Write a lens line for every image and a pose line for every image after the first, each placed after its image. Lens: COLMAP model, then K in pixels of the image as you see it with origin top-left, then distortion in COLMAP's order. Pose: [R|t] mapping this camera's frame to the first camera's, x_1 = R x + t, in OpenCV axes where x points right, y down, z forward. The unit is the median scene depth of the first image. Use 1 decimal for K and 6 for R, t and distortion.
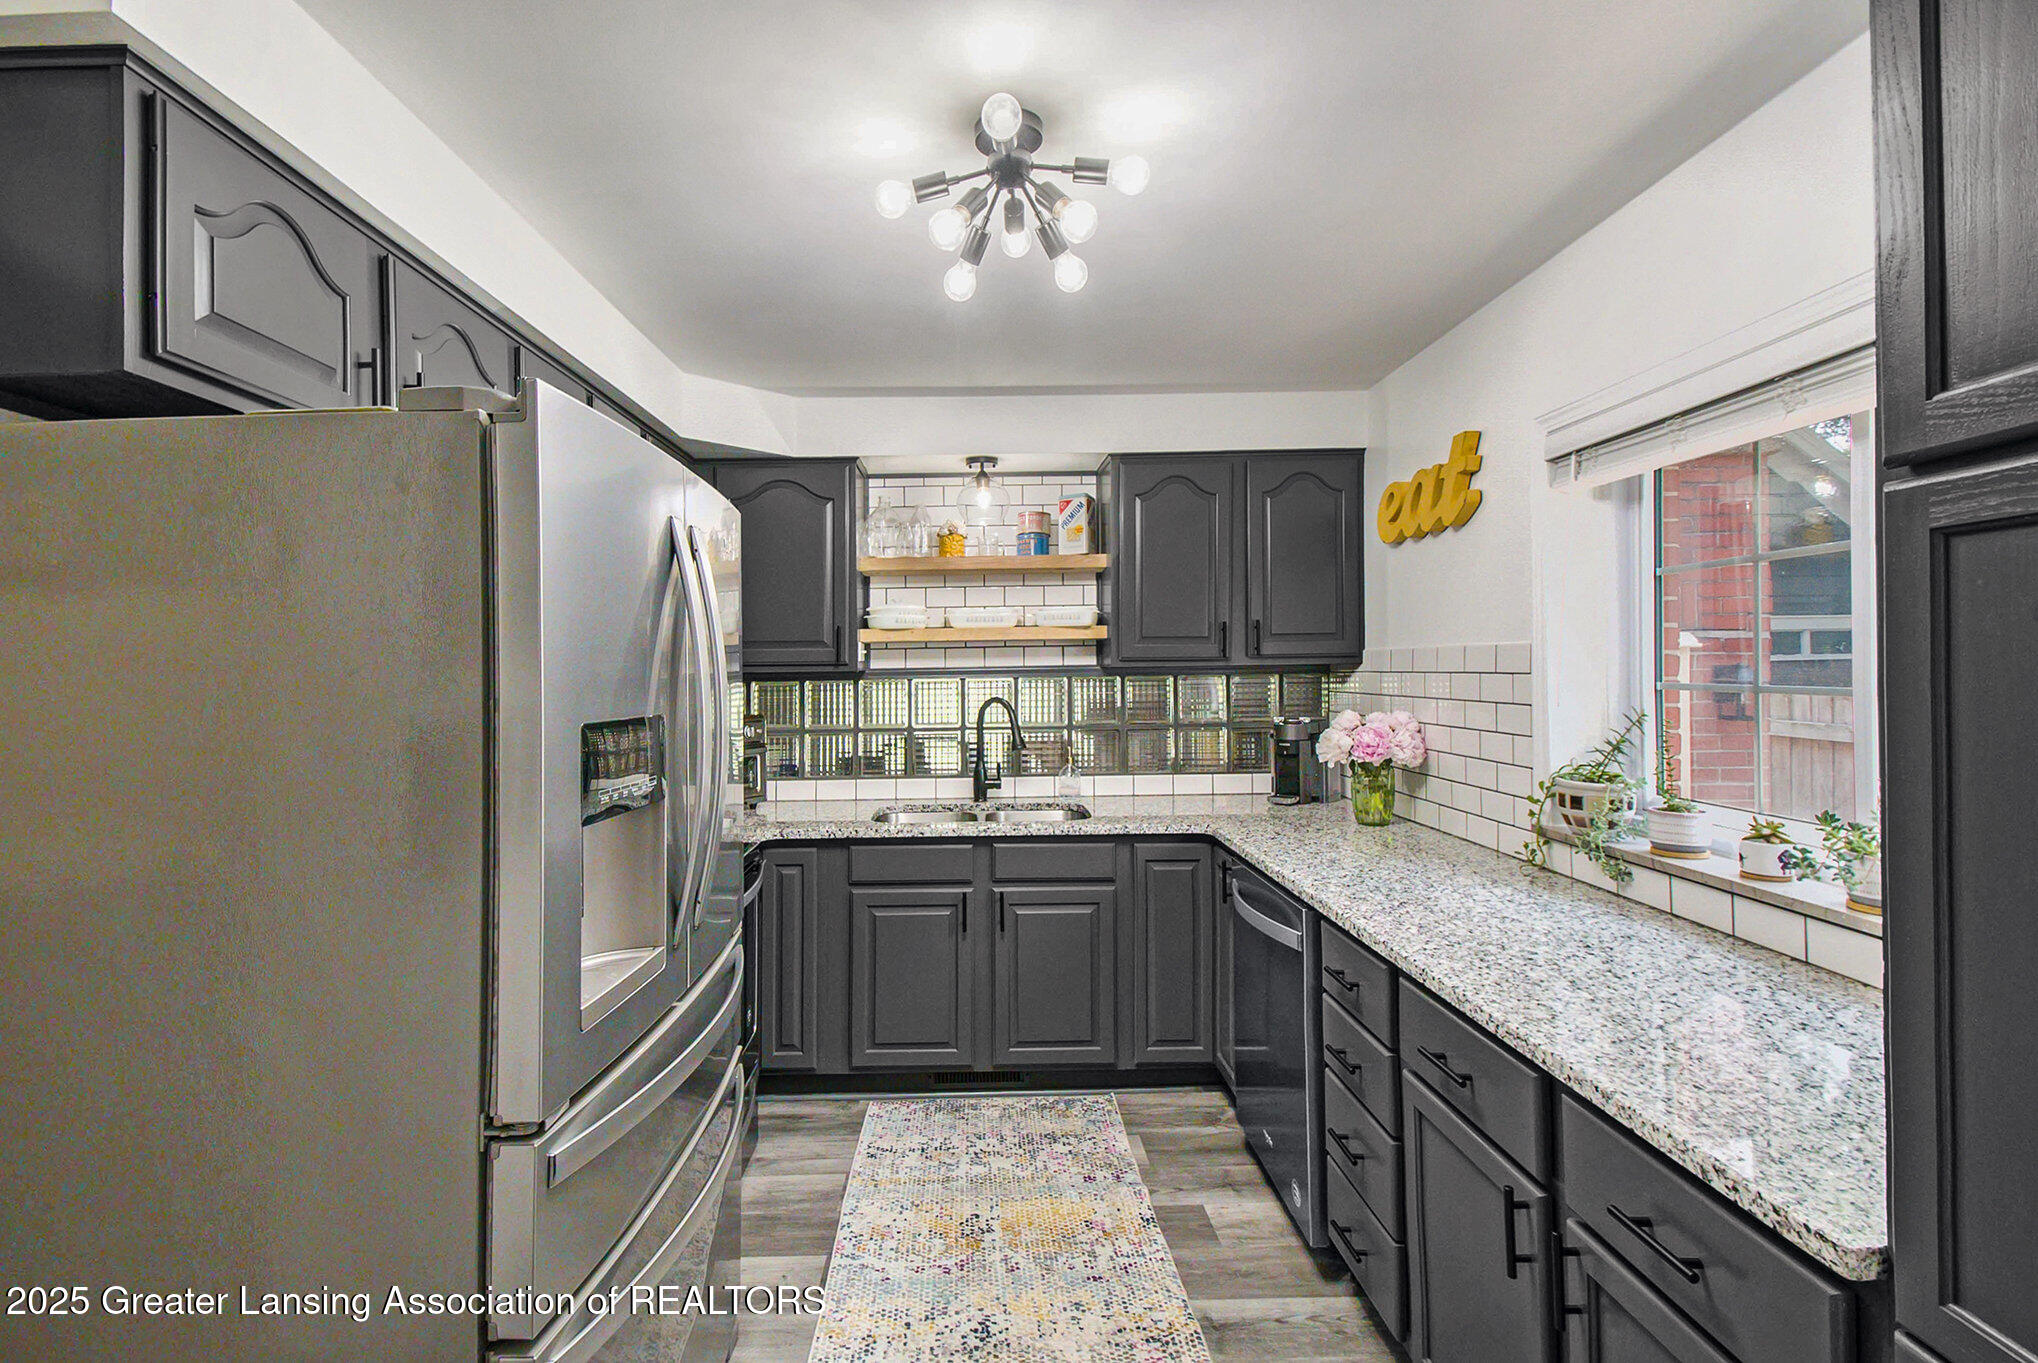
lens RADIAL K [[882.9, 0, 1011.9], [0, 882.9, 667.5], [0, 0, 1]] dist [0.001881, 0.000408]
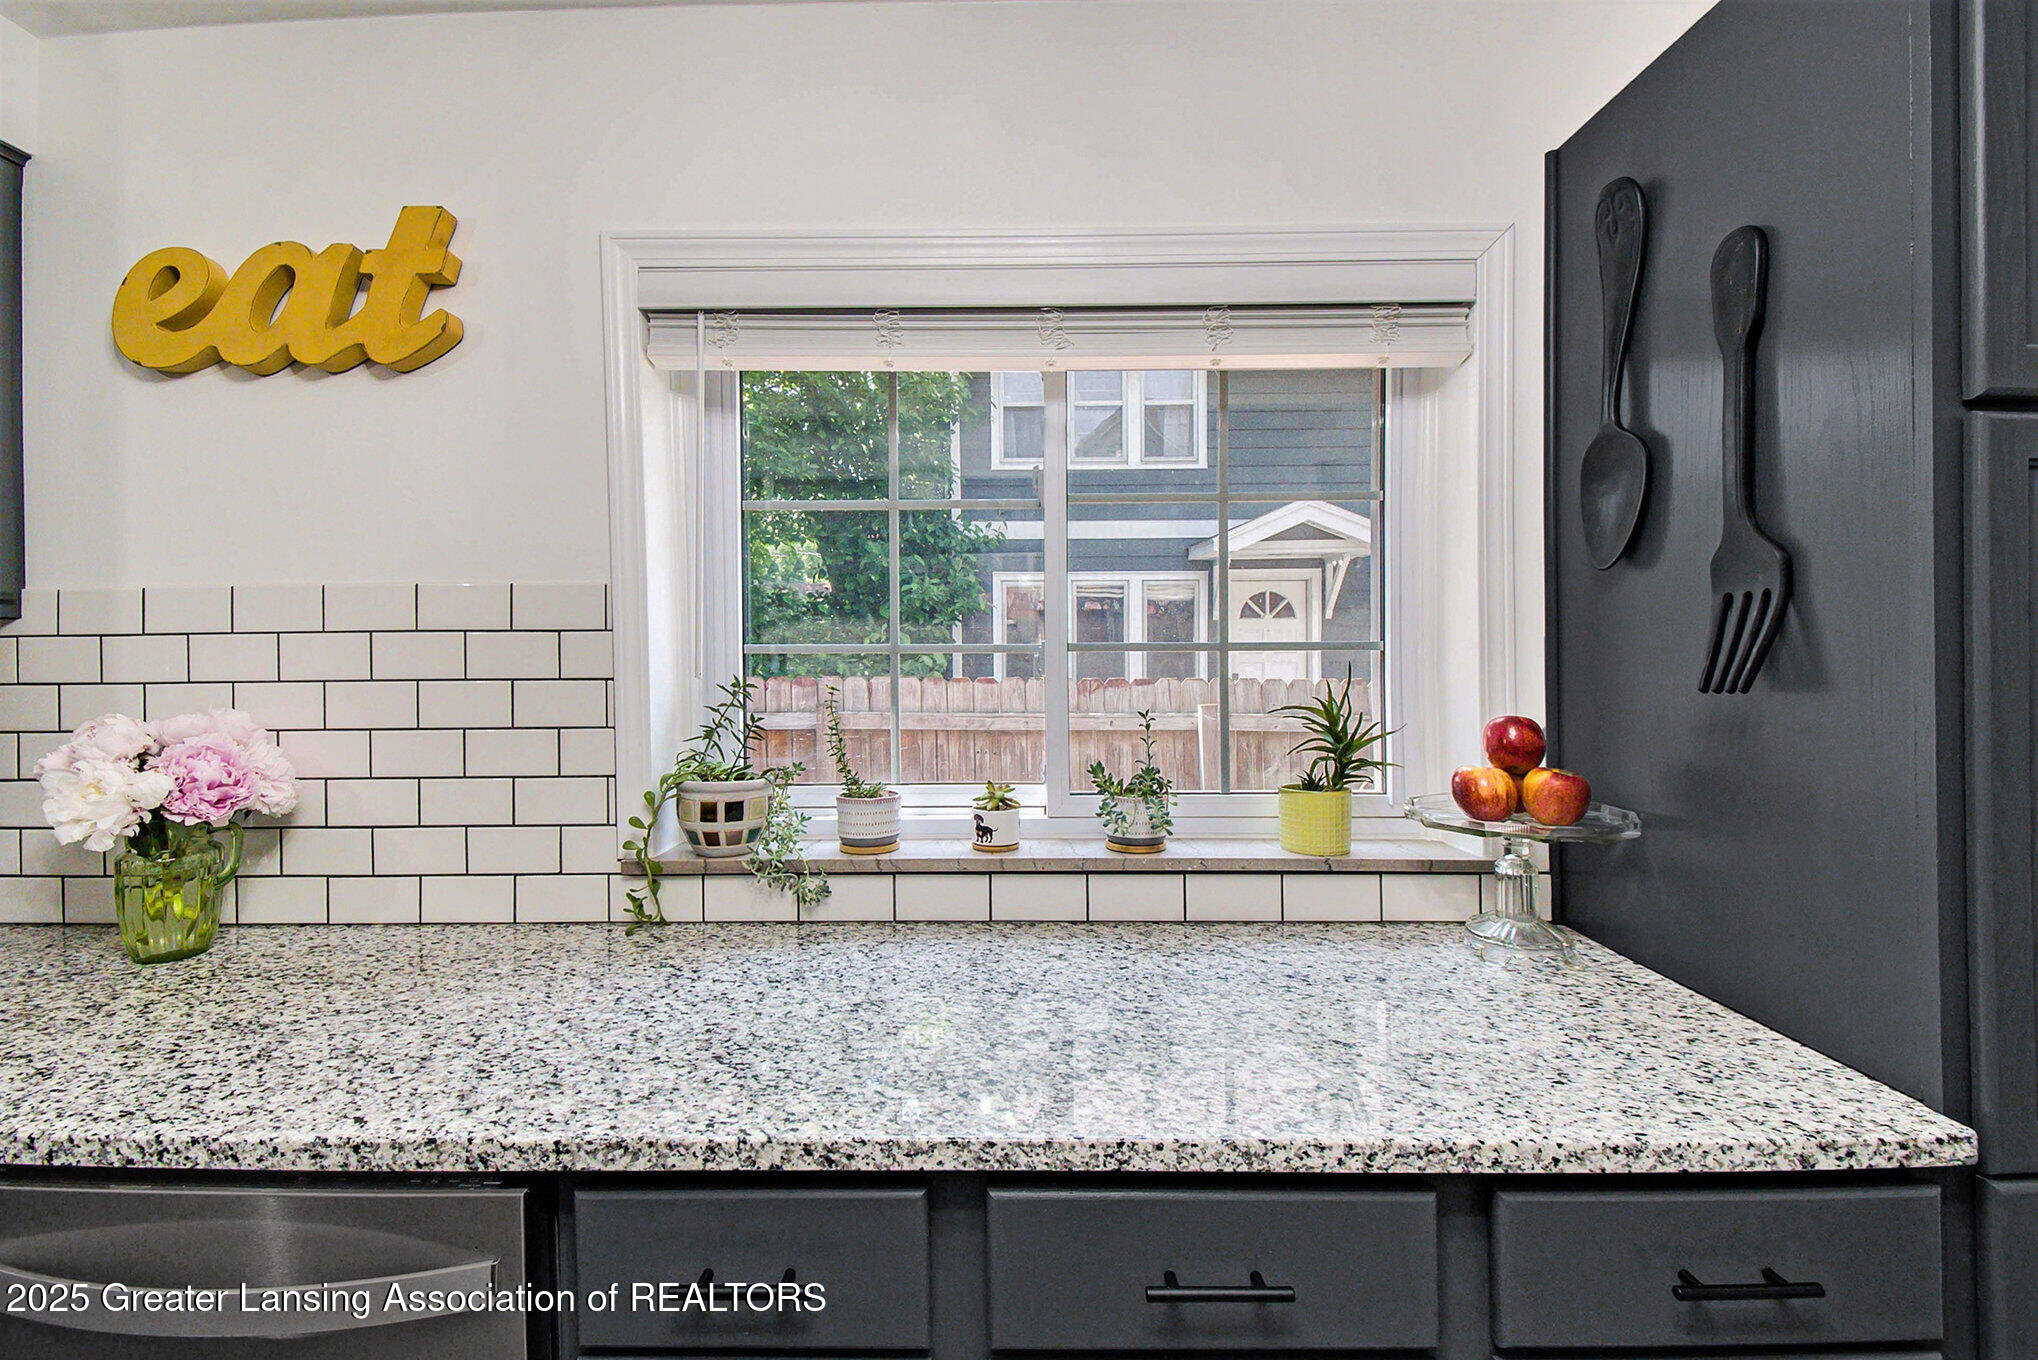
lens RADIAL K [[901.2, 0, 943.7], [0, 901.2, 662.4], [0, 0, 1]] dist [0.001196, -0.004513]
pose [[0.062939, -0.007163, 0.997992, -0.081710], [0.007065, 0.999952, 0.006731, 0.040172], [-0.997992, 0.006627, 0.062987, 1.012660]]
